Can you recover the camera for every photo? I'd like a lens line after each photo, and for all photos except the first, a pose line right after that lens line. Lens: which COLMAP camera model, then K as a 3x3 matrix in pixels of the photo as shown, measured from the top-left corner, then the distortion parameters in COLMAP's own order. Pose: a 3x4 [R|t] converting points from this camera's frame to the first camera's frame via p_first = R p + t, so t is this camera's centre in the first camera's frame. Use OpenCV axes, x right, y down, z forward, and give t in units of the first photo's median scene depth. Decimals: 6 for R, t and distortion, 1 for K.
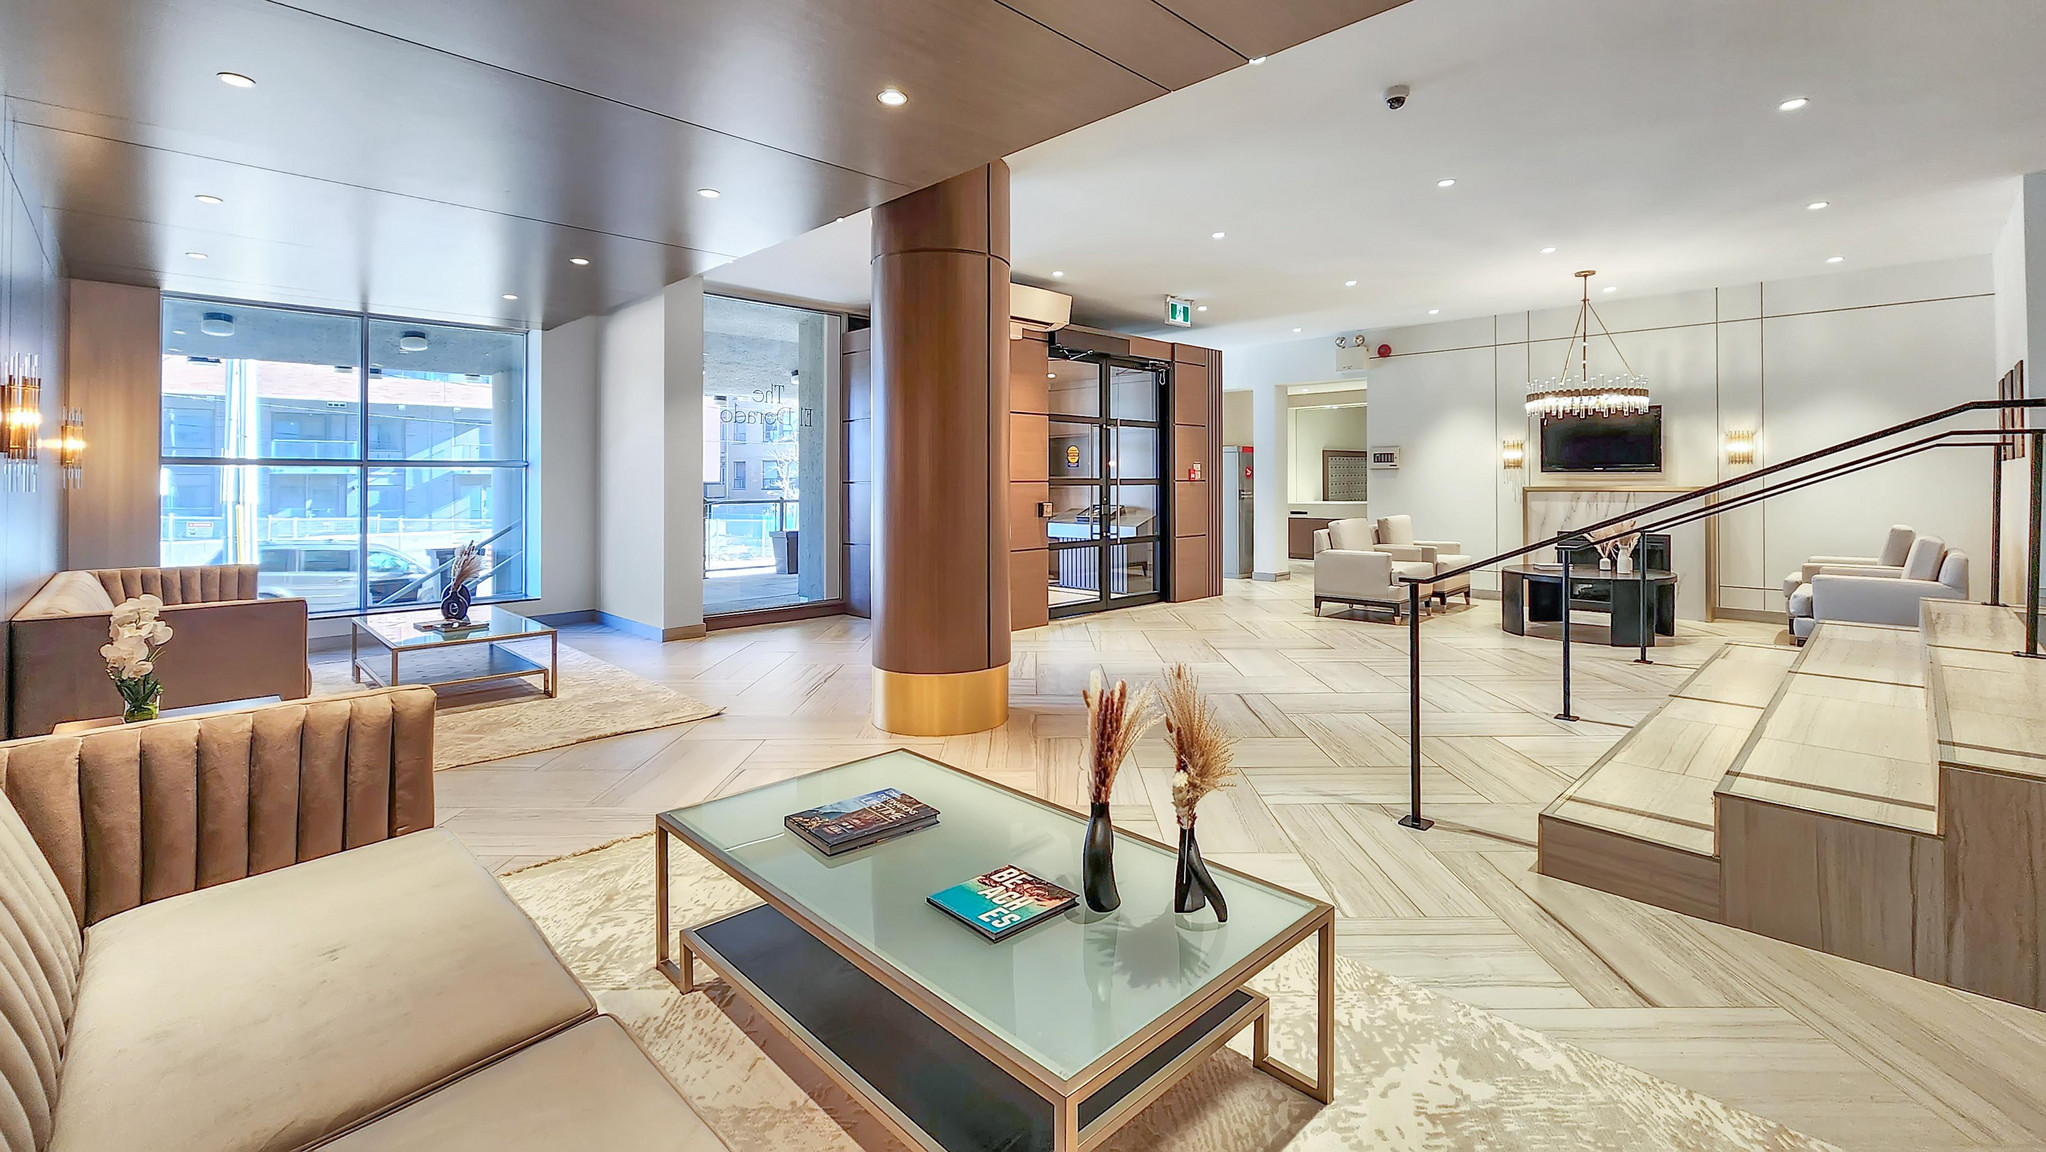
lens RADIAL K [[885.3, 0, 1005.3], [0, 885.3, 474.7], [0, 0, 1]] dist [-0.002443, 0.000873]
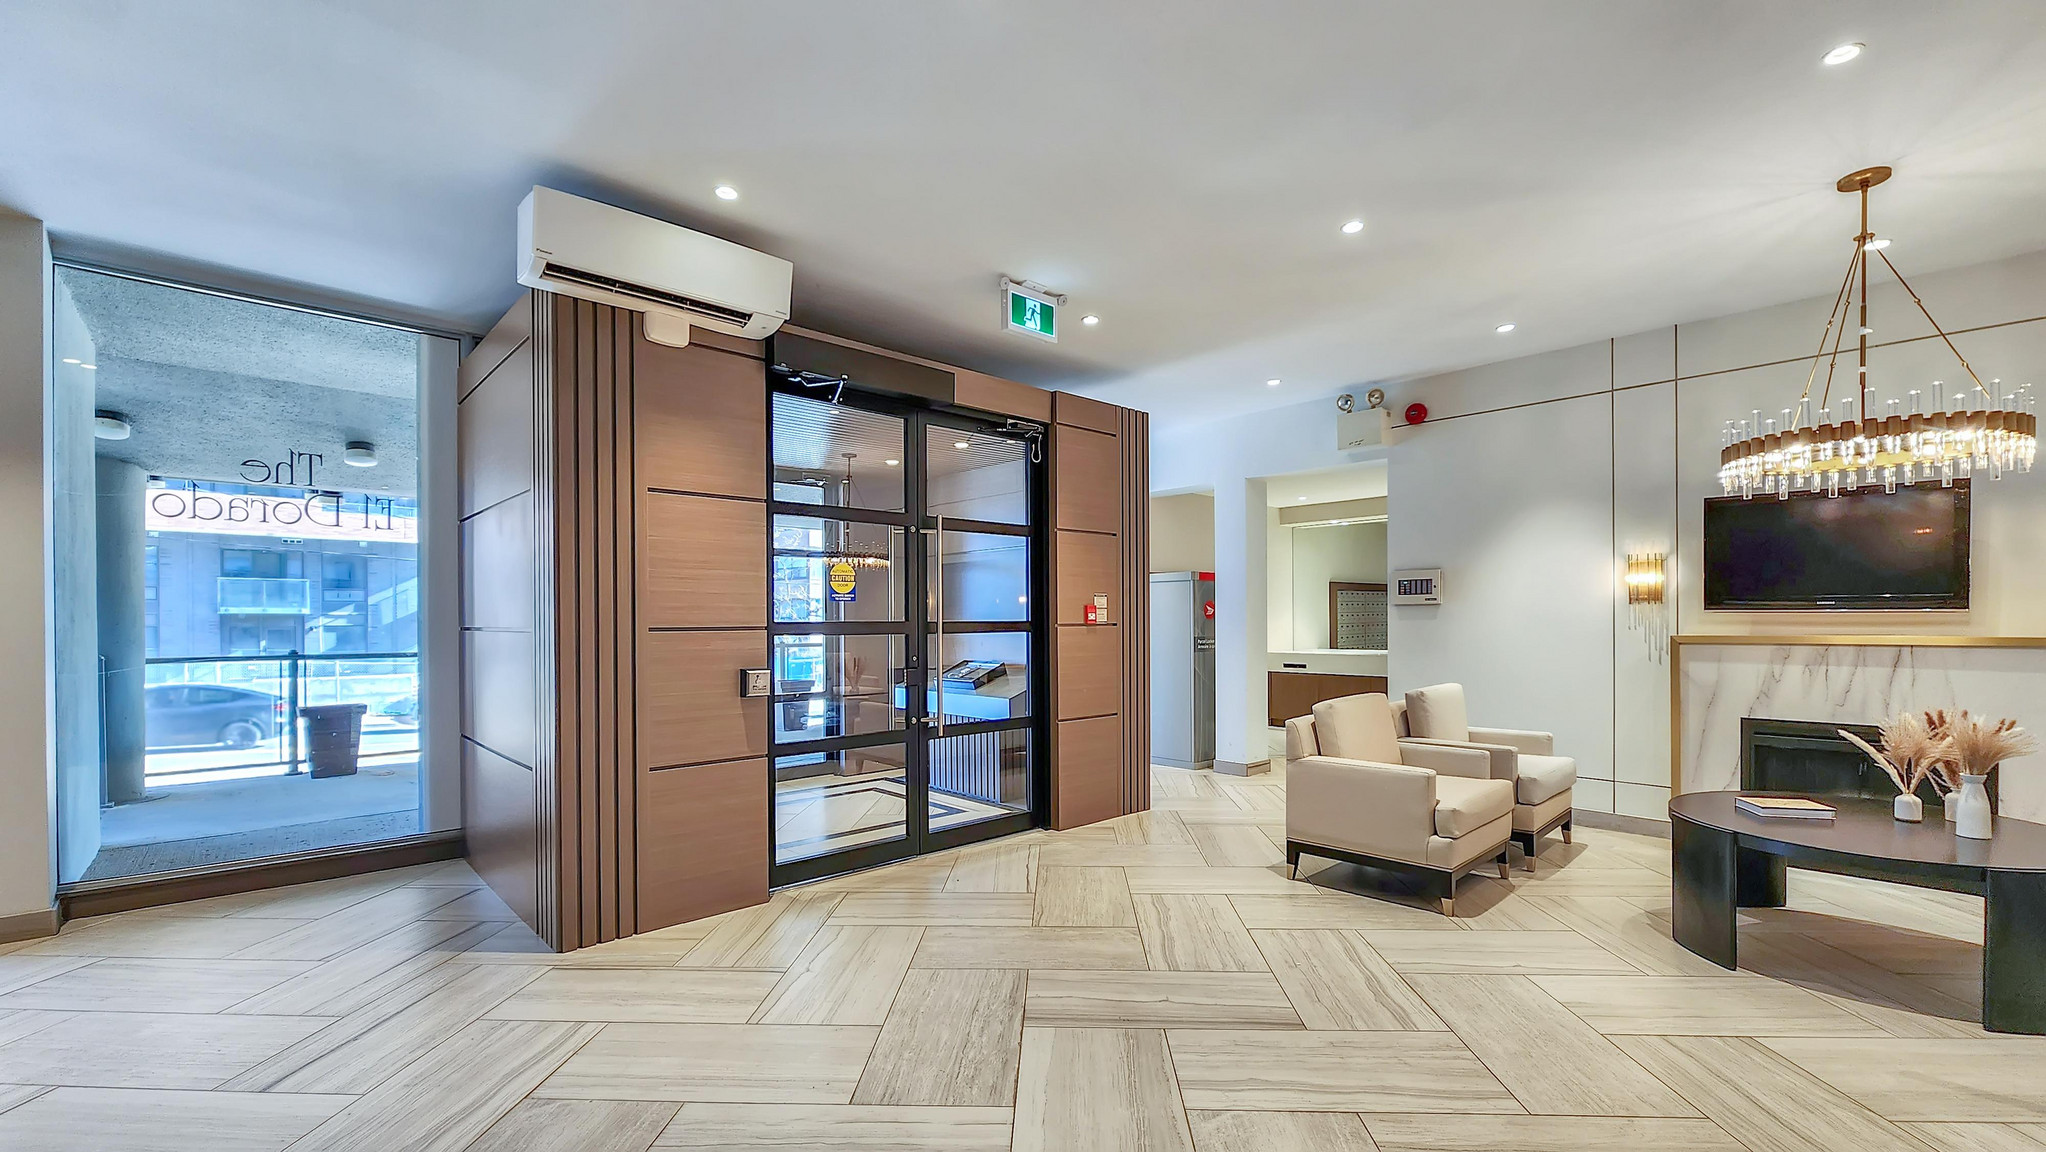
lens RADIAL K [[885.3, 0, 989.6], [0, 885.3, 615.7], [0, 0, 1]] dist [-0.002443, 0.000873]
pose [[0.999355, -0.000766, -0.035892, 0.166666], [0.000808, 0.999999, 0.001157, -0.000092], [0.035892, -0.001185, 0.999355, 0.404574]]
